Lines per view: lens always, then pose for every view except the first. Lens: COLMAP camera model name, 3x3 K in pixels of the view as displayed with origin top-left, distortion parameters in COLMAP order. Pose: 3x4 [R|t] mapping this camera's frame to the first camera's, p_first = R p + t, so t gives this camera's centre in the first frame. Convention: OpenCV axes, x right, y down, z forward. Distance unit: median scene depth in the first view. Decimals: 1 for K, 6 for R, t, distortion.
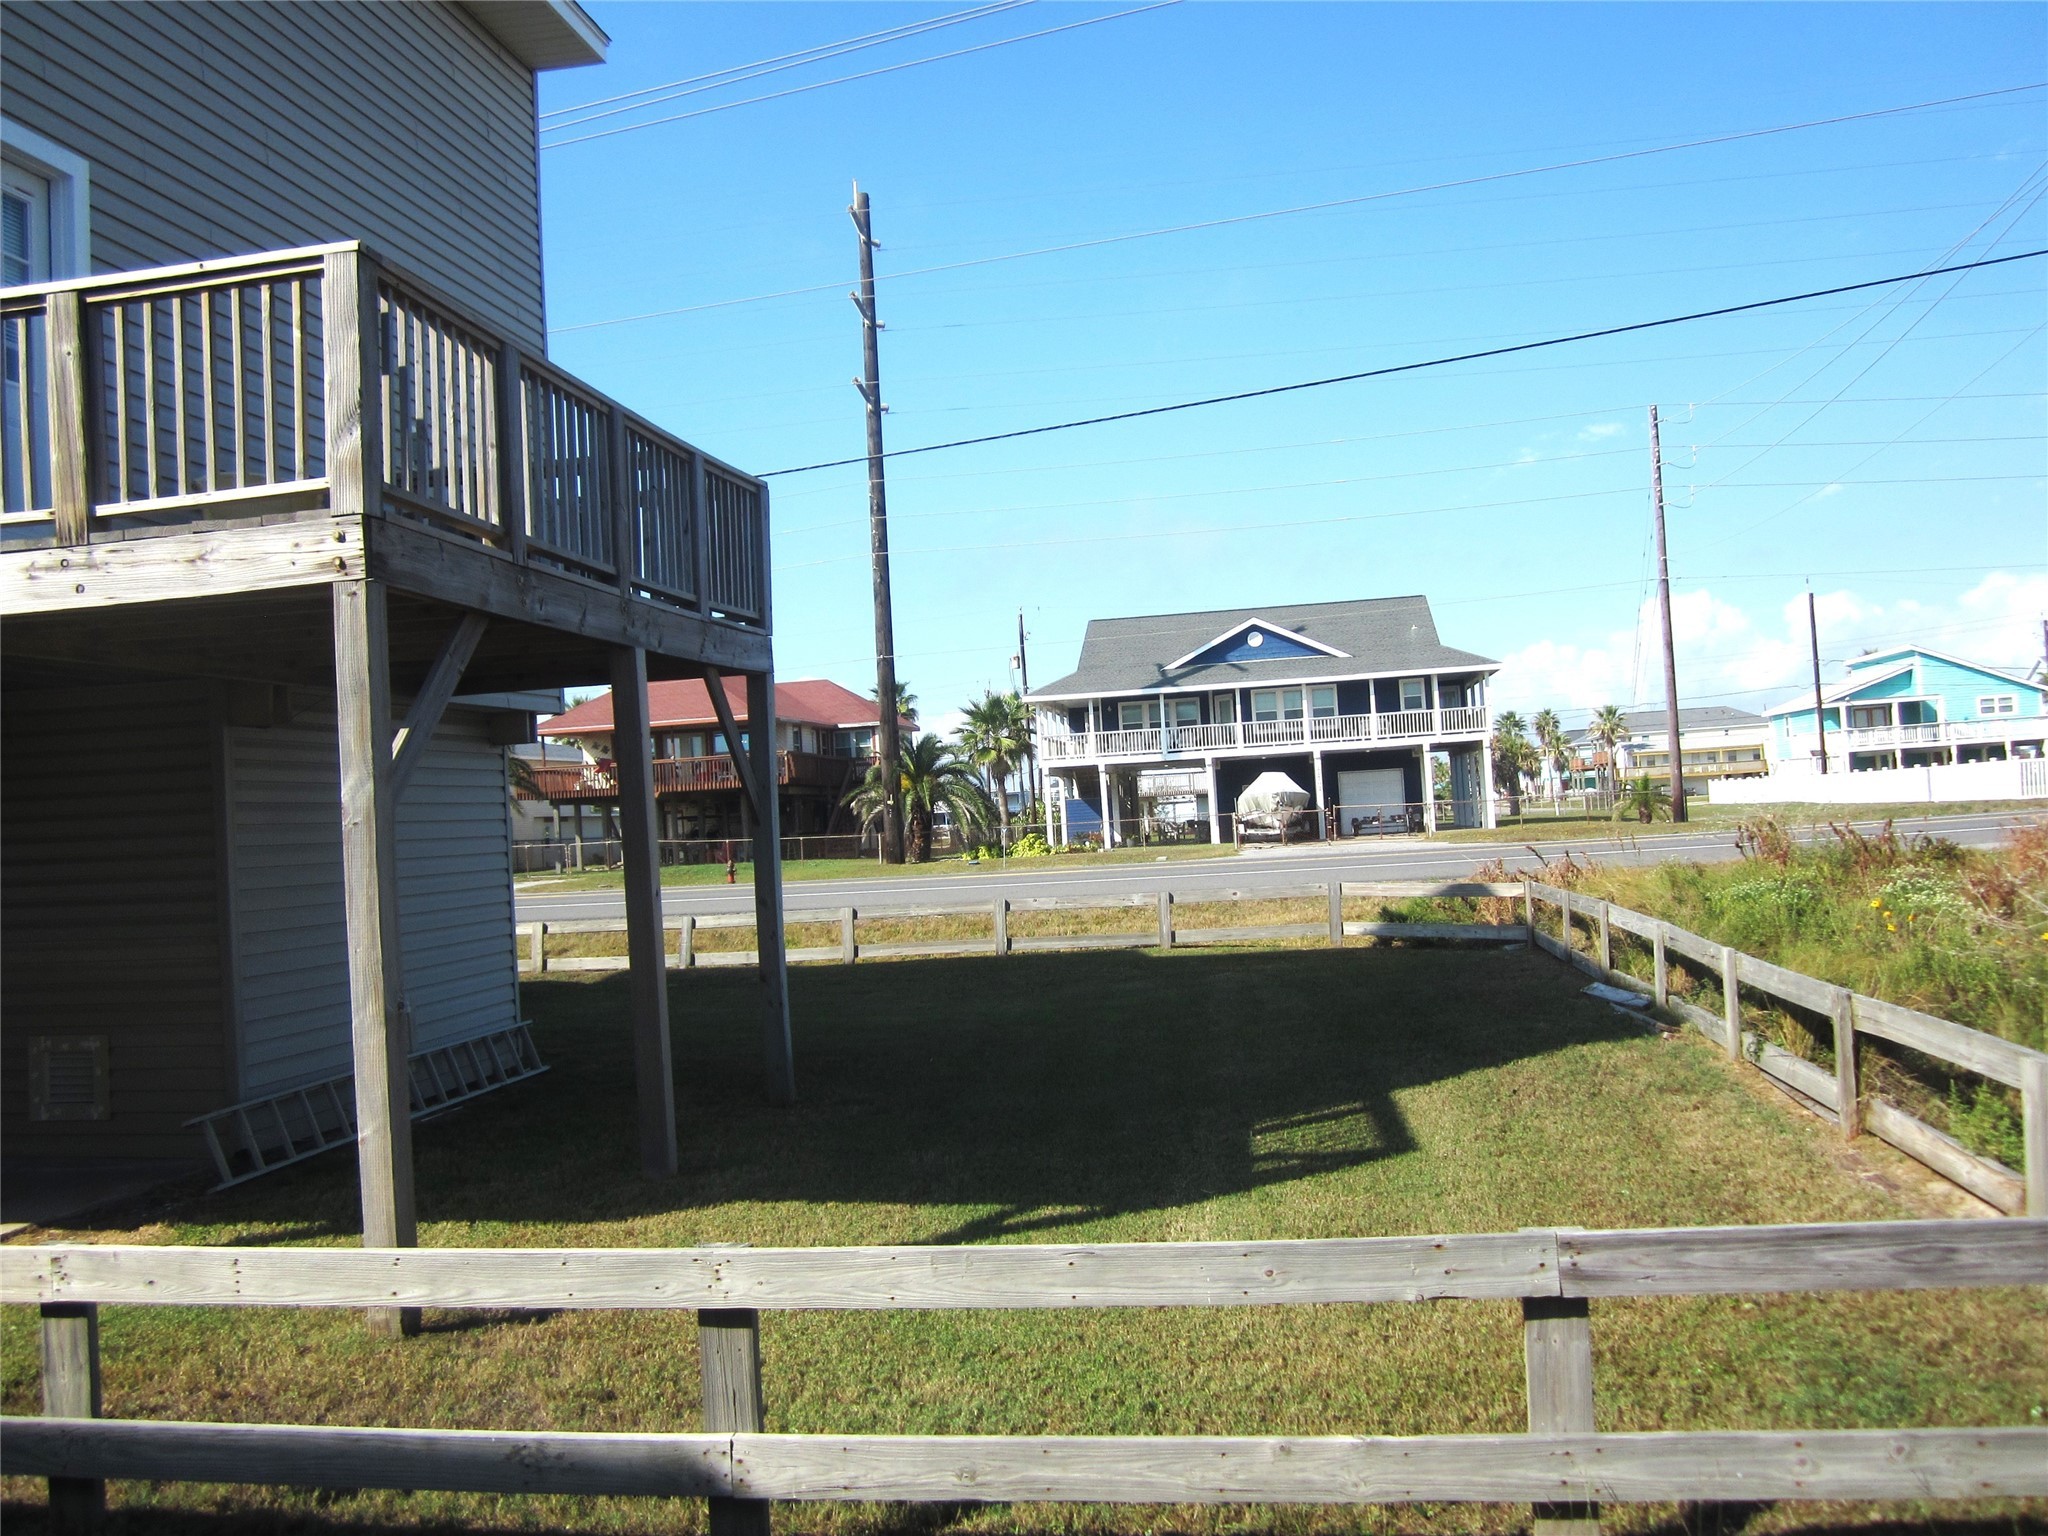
lens RADIAL K [[1667.9, 0, 1033.2], [0, 1667.9, 796.6], [0, 0, 1]] dist [-0.045341, 0.005918]
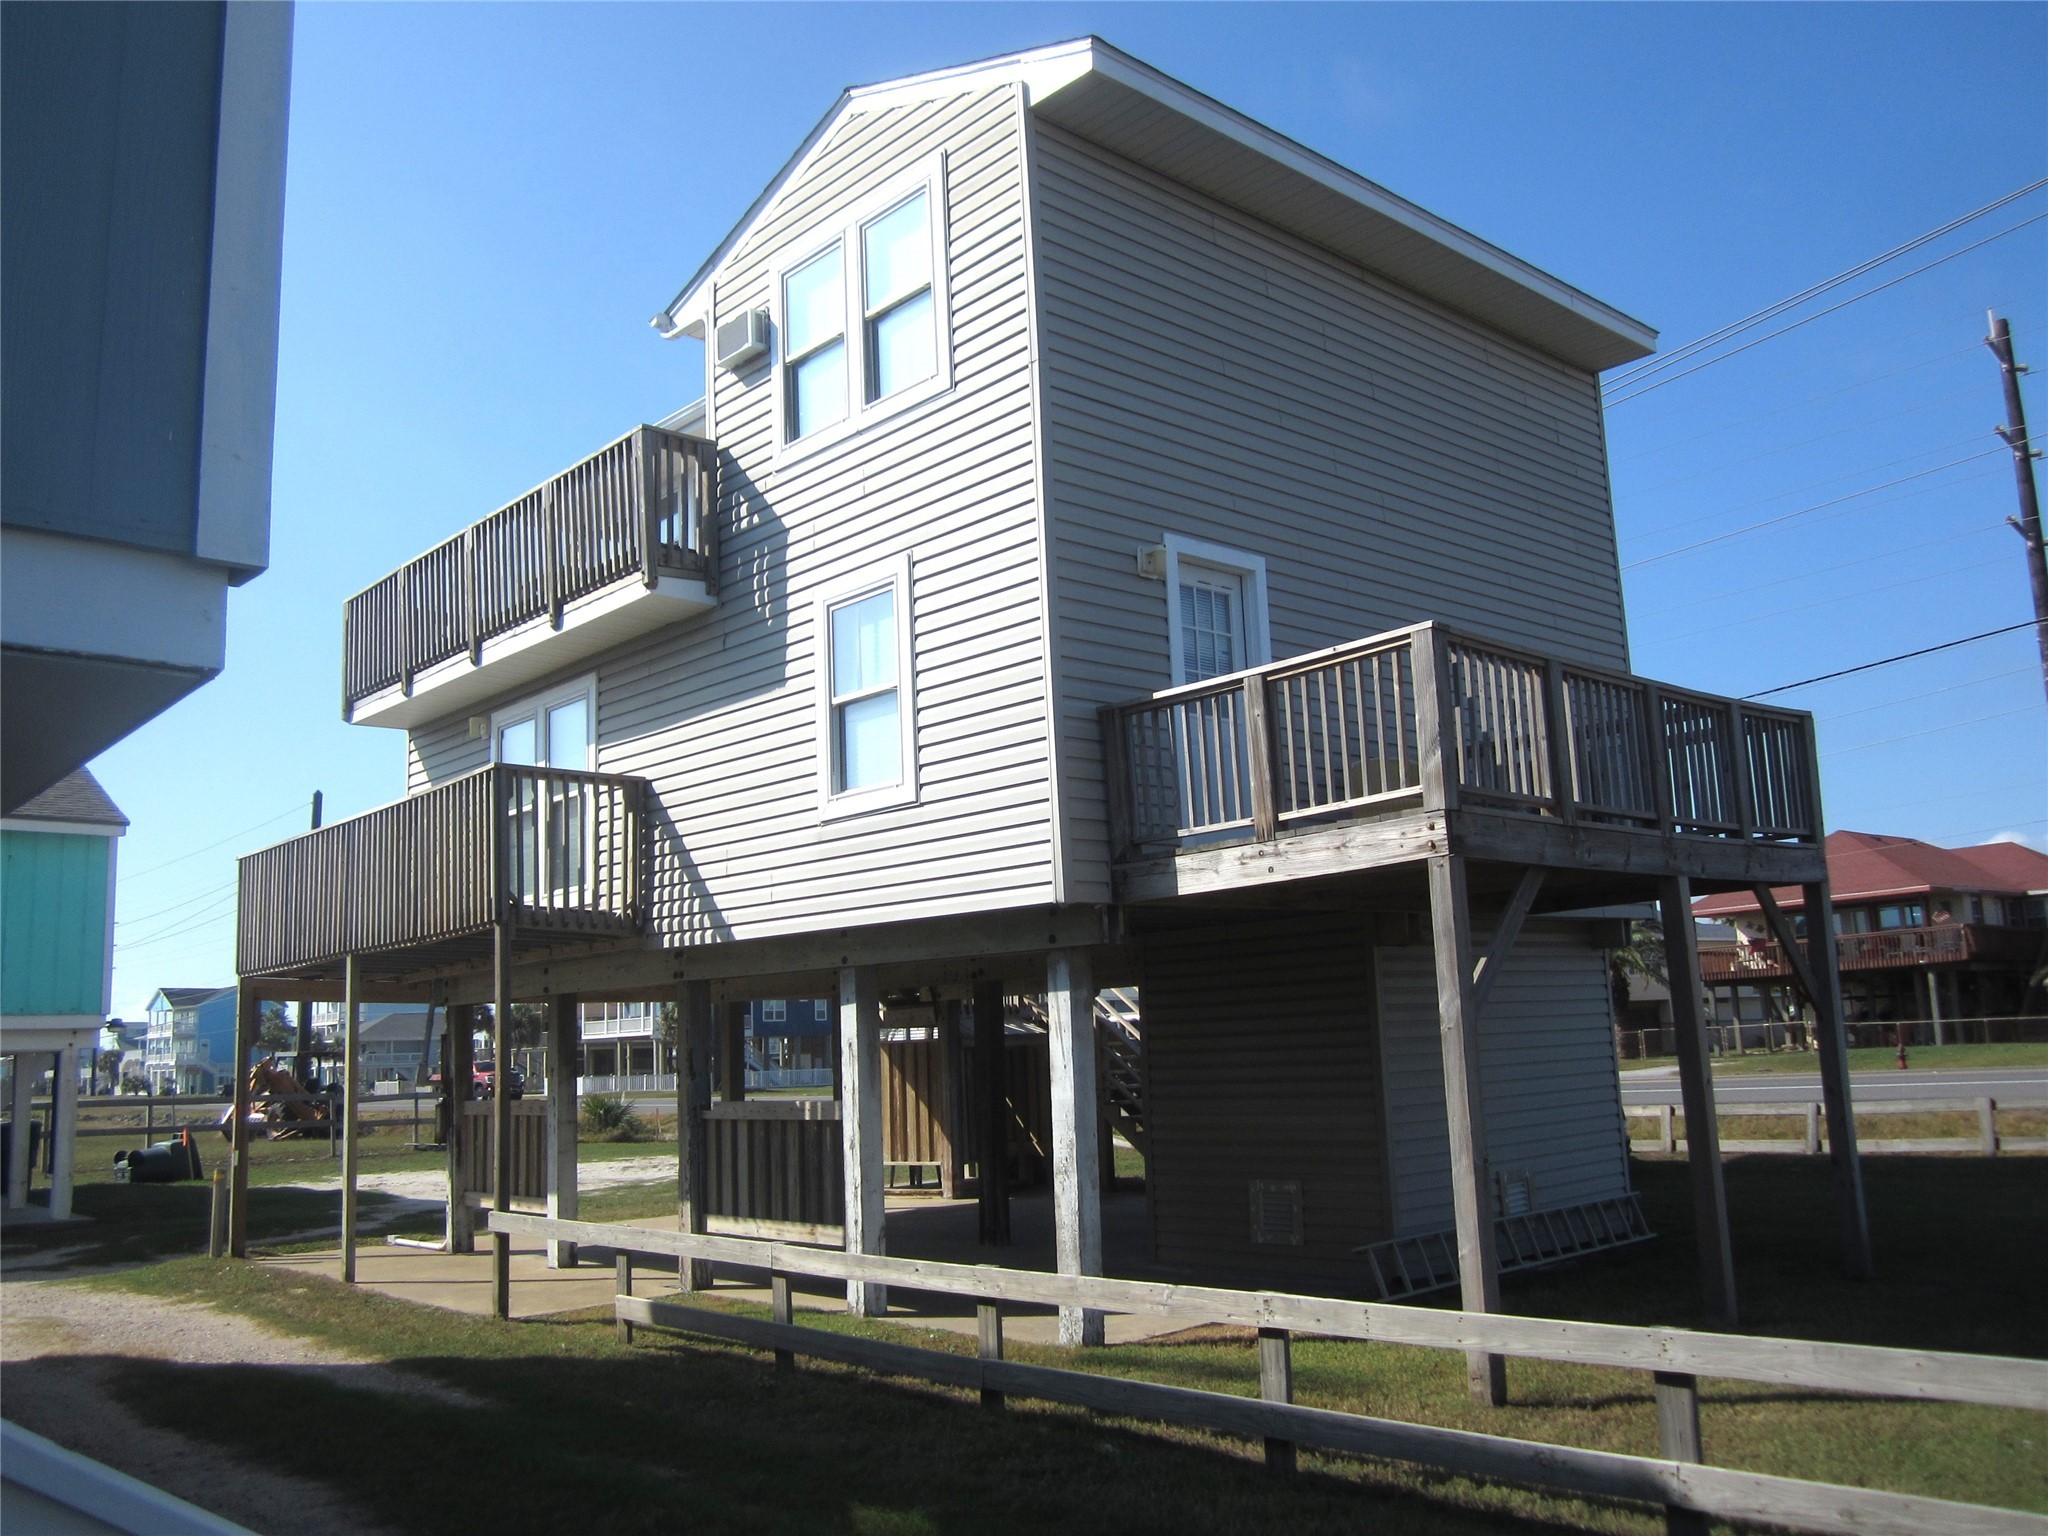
lens RADIAL K [[1689.5, 0, 1028.7], [0, 1689.5, 776.5], [0, 0, 1]] dist [-0.049647, 0.013248]
pose [[0.780724, -0.086929, -0.618801, 0.198756], [0.013749, 0.992426, -0.122069, -0.024452], [0.624725, 0.086794, 0.776006, -0.327045]]
